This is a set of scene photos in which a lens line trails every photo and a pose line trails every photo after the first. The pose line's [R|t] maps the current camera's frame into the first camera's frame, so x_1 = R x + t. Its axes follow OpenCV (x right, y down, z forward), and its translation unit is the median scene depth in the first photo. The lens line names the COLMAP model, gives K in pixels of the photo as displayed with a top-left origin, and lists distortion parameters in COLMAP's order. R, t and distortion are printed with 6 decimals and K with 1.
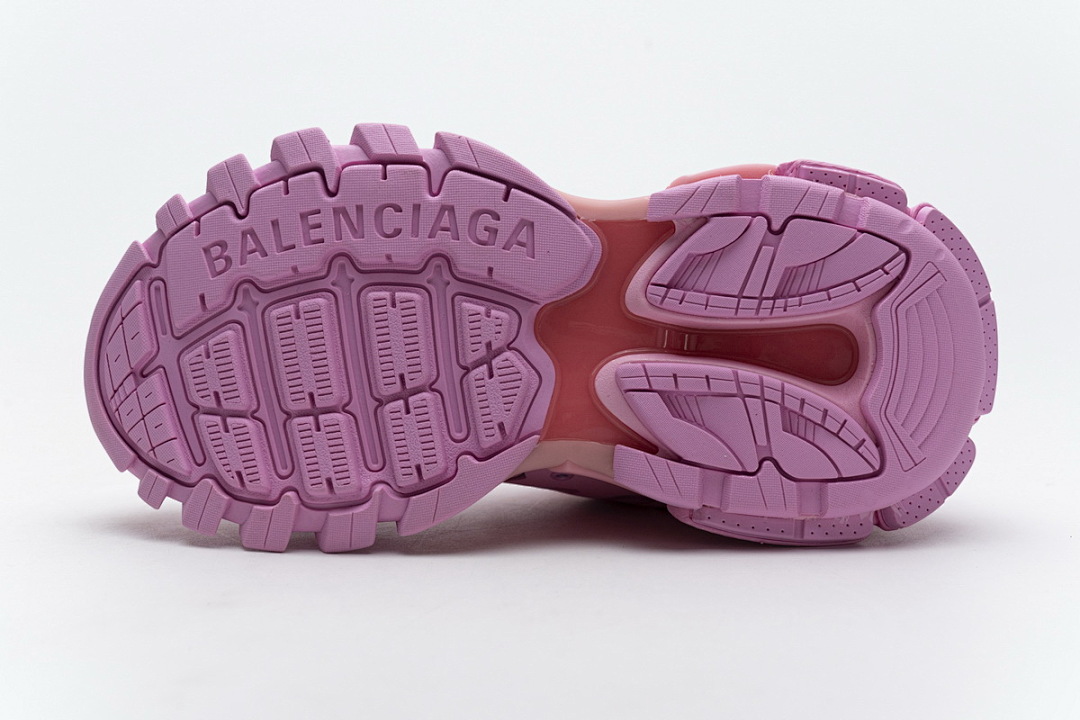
lens RADIAL K [[1989.6, 0, 540.0], [0, 1989.6, 360.0], [0, 0, 1]] dist [-0.025548, -0.132189]
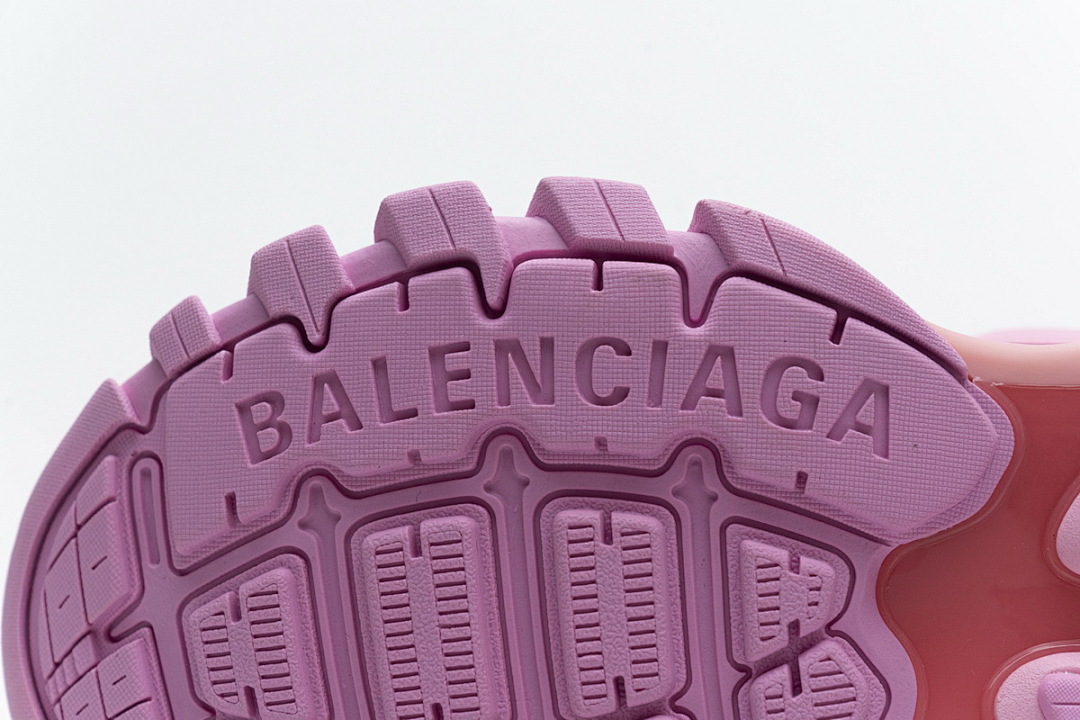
lens RADIAL K [[2112.1, 0, 517.8], [0, 2112.1, 354.8], [0, 0, 1]] dist [0.018411, -0.026940]
pose [[0.998771, 0.042895, -0.024849, -0.084223], [-0.043406, 0.998849, -0.020424, -0.061796], [0.023944, 0.021478, 0.999483, 0.456205]]
